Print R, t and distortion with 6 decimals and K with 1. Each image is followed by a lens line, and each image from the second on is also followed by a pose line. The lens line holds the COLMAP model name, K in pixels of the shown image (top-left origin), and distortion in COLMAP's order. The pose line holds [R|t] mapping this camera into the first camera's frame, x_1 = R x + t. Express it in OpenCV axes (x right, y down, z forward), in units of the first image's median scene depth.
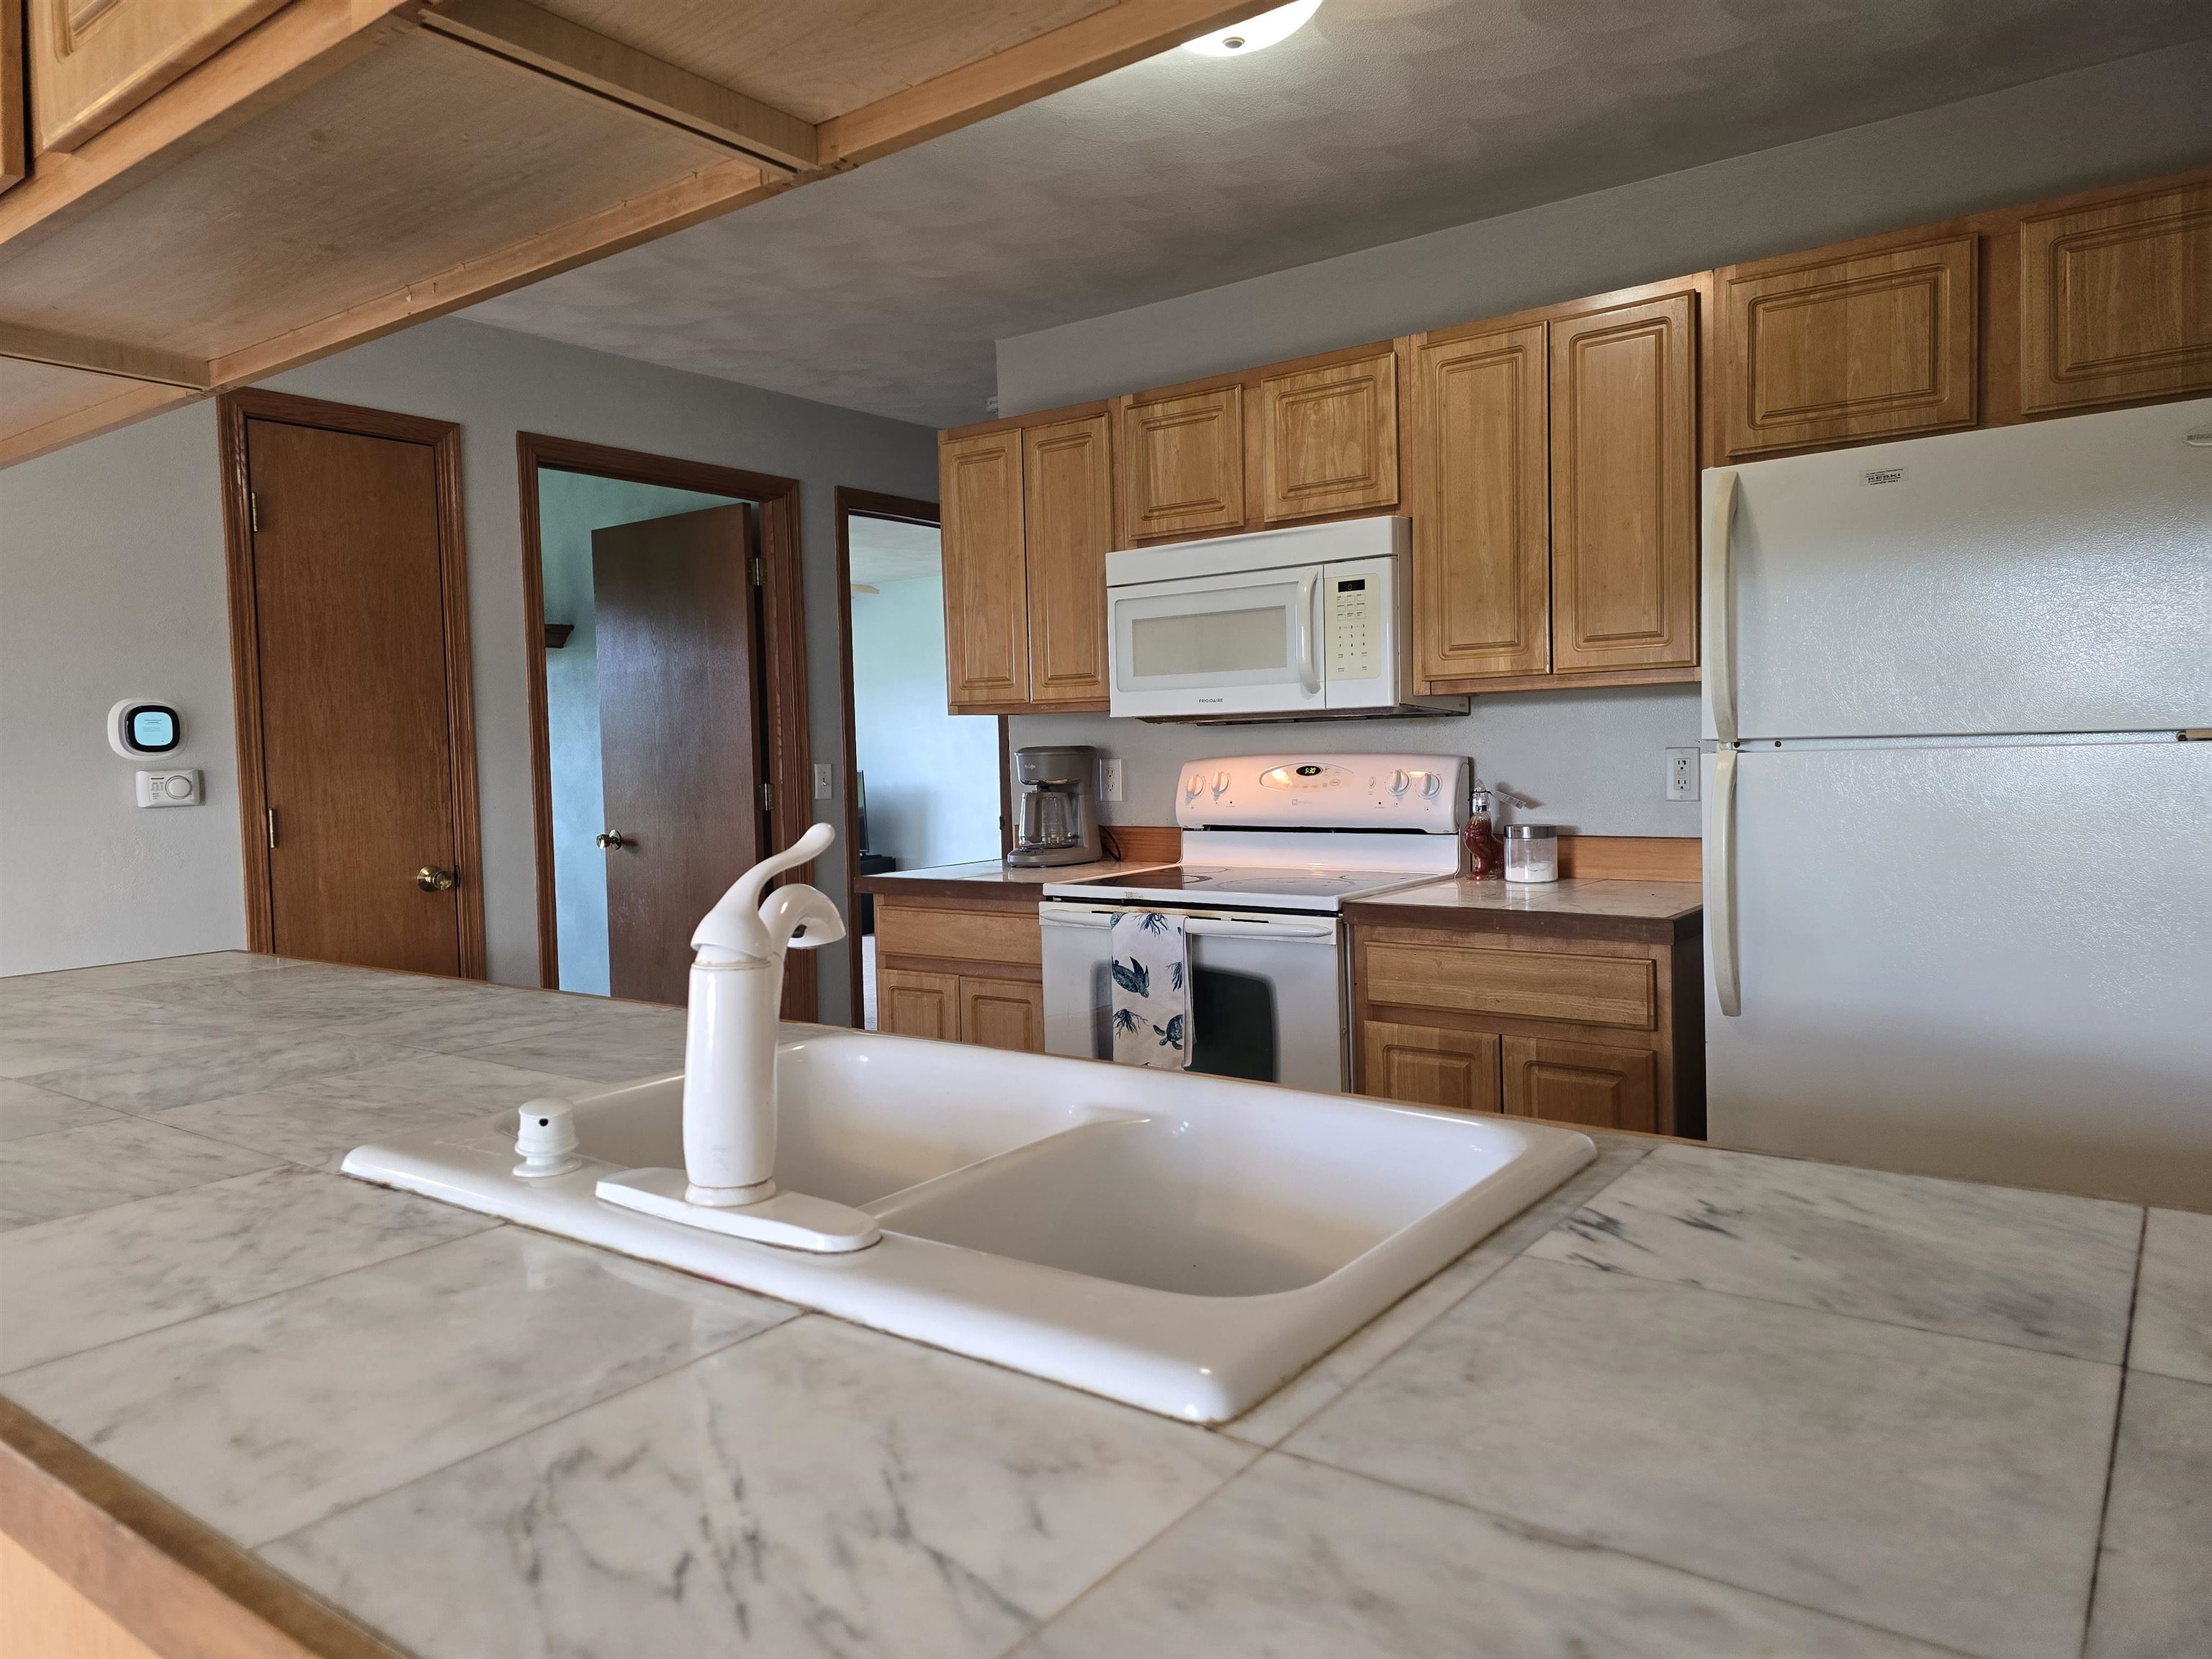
lens RADIAL K [[1468.4, 0, 1111.4], [0, 1468.4, 844.2], [0, 0, 1]] dist [0.028894, -0.017121]
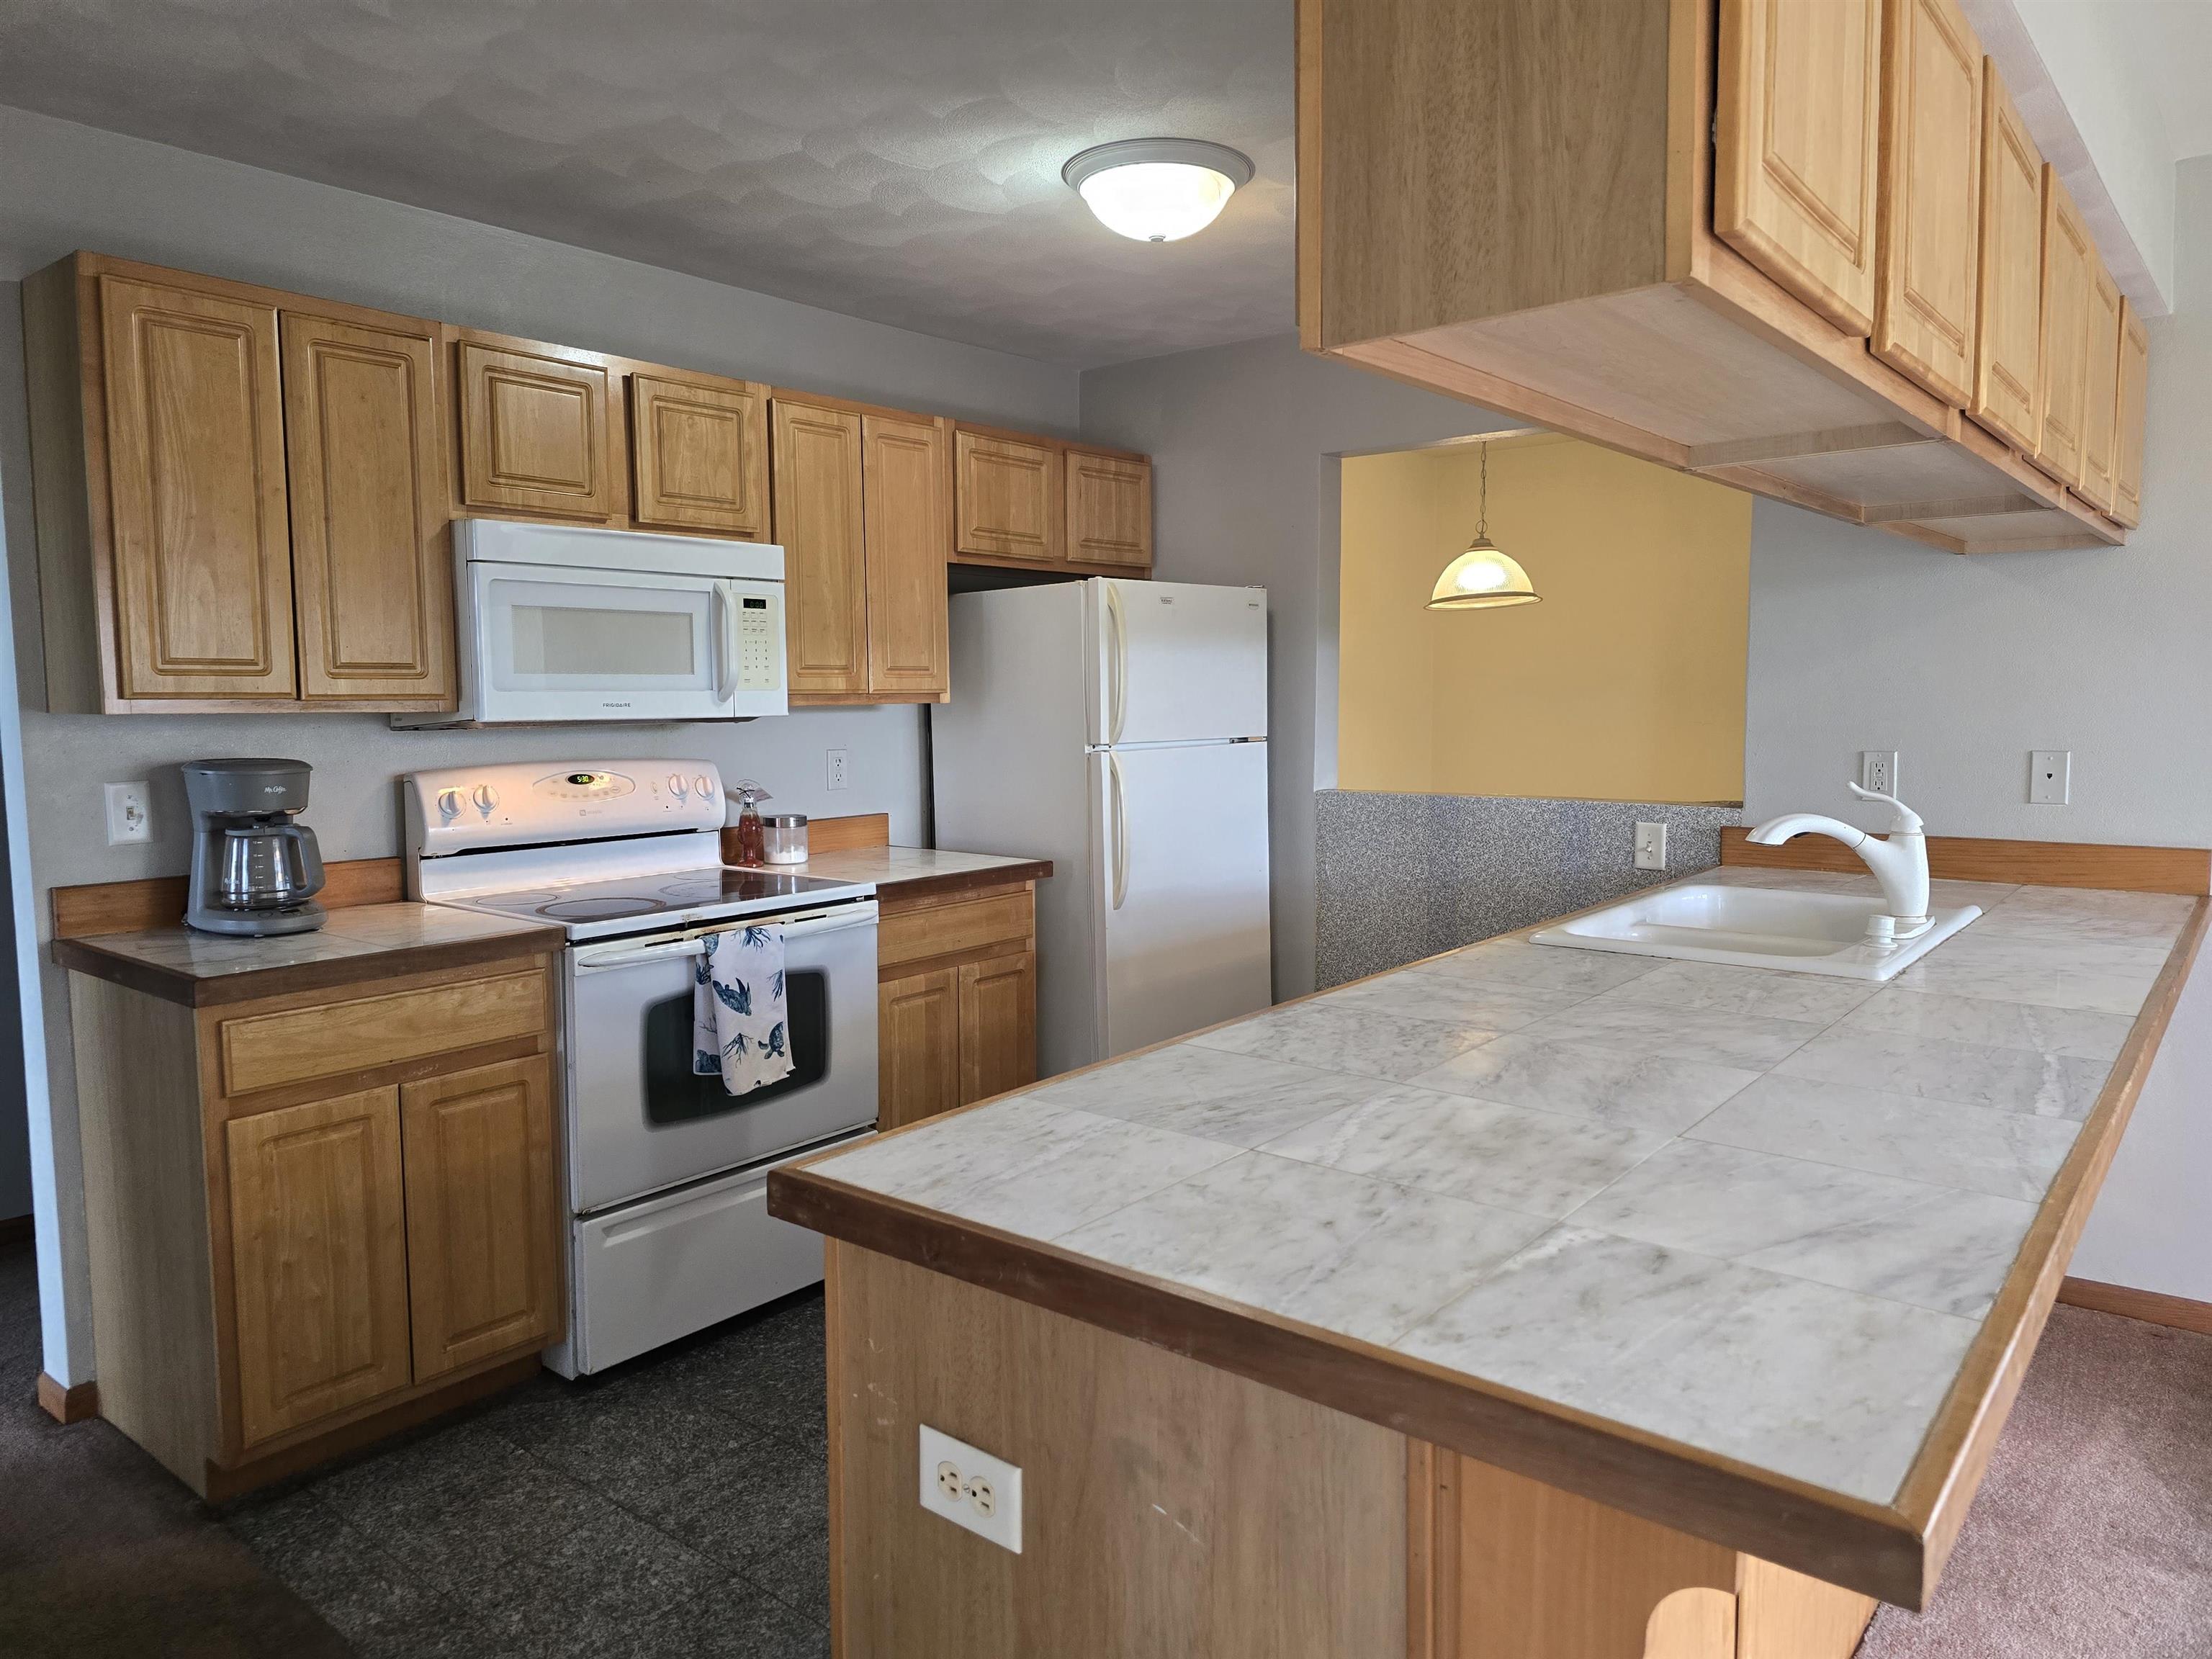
lens RADIAL K [[1468.4, 0, 1120.0], [0, 1468.4, 813.1], [0, 0, 1]] dist [0.028894, -0.017121]
pose [[0.035903, -0.056733, 0.997744, -0.901028], [0.071869, 0.995949, 0.054045, -0.061131], [-0.996768, 0.069767, 0.039835, 0.692562]]
